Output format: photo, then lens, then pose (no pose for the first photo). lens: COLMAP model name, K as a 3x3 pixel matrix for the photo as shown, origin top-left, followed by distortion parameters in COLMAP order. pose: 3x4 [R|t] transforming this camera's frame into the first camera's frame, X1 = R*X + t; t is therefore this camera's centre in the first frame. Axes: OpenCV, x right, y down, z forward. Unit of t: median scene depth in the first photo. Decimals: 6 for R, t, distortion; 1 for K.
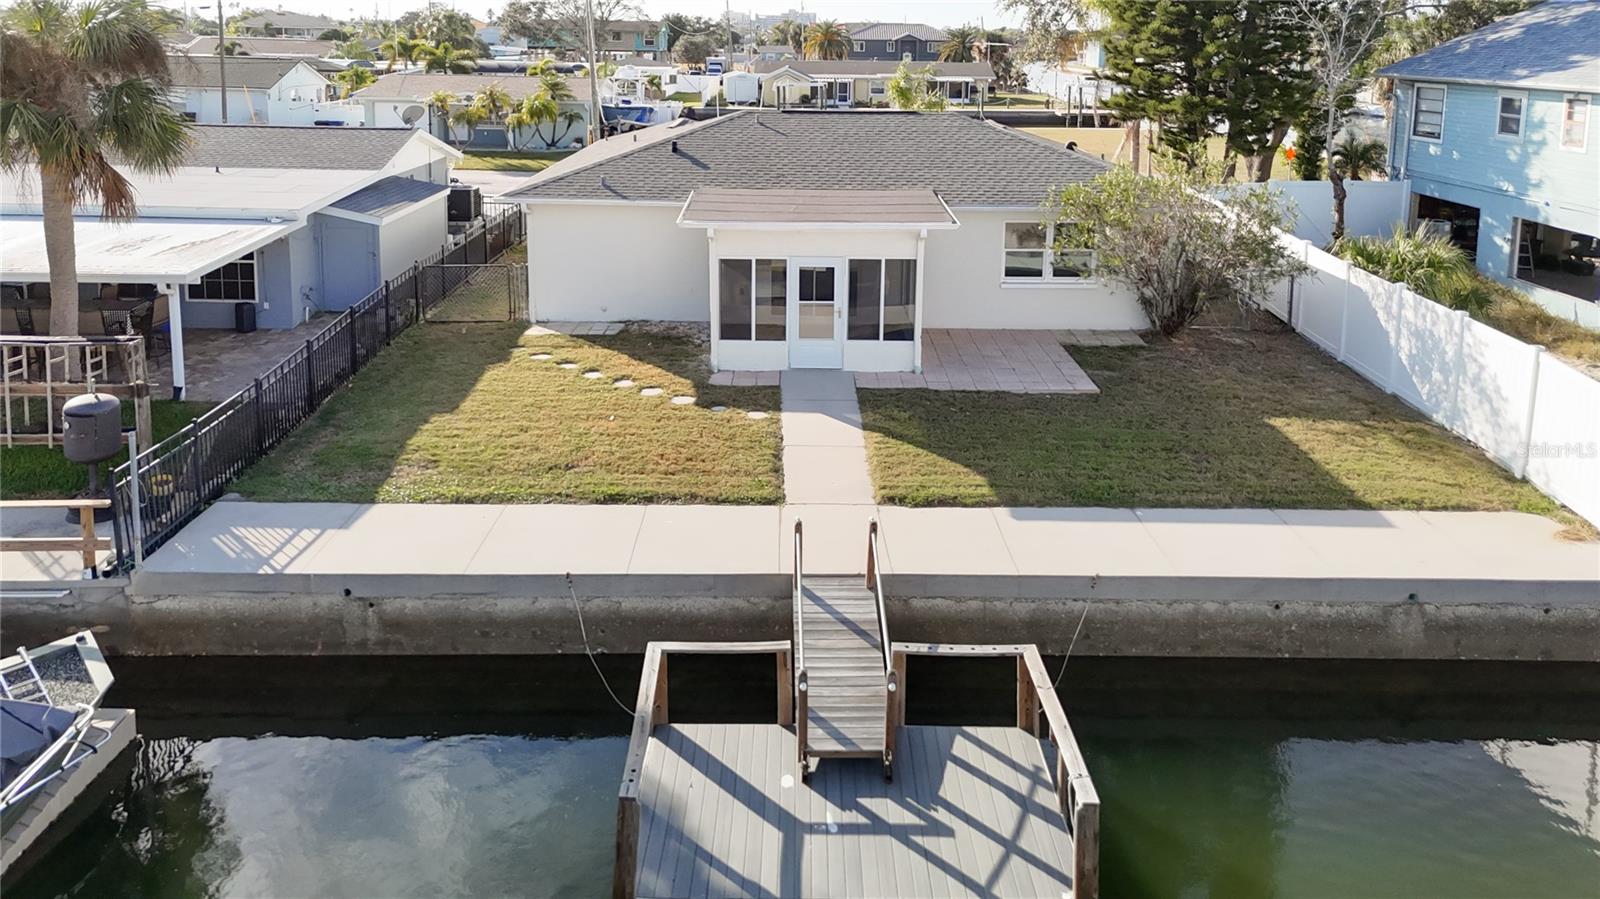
lens RADIAL K [[1188.8, 0, 803.2], [0, 1188.8, 445.3], [0, 0, 1]] dist [0.028224, -0.028836]
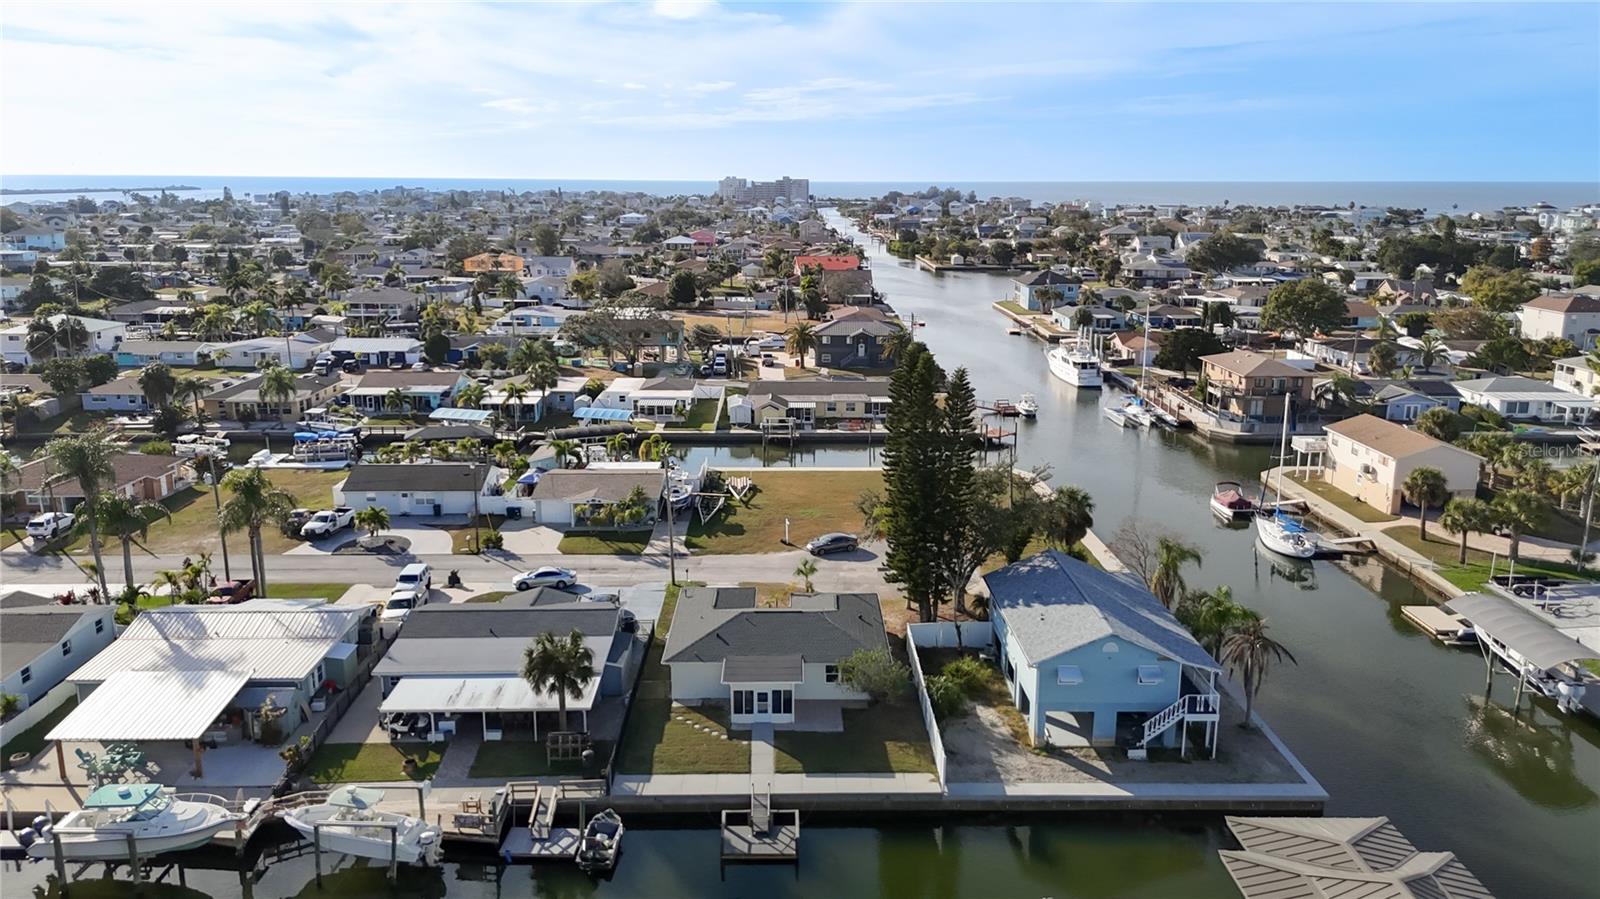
lens RADIAL K [[1188.8, 0, 797.2], [0, 1188.8, 450.1], [0, 0, 1]] dist [0.028224, -0.028836]
pose [[0.999882, -0.014662, -0.004575, 0.162615], [0.014072, 0.993867, -0.109685, -0.552712], [0.006155, 0.109607, 0.993956, -2.924577]]
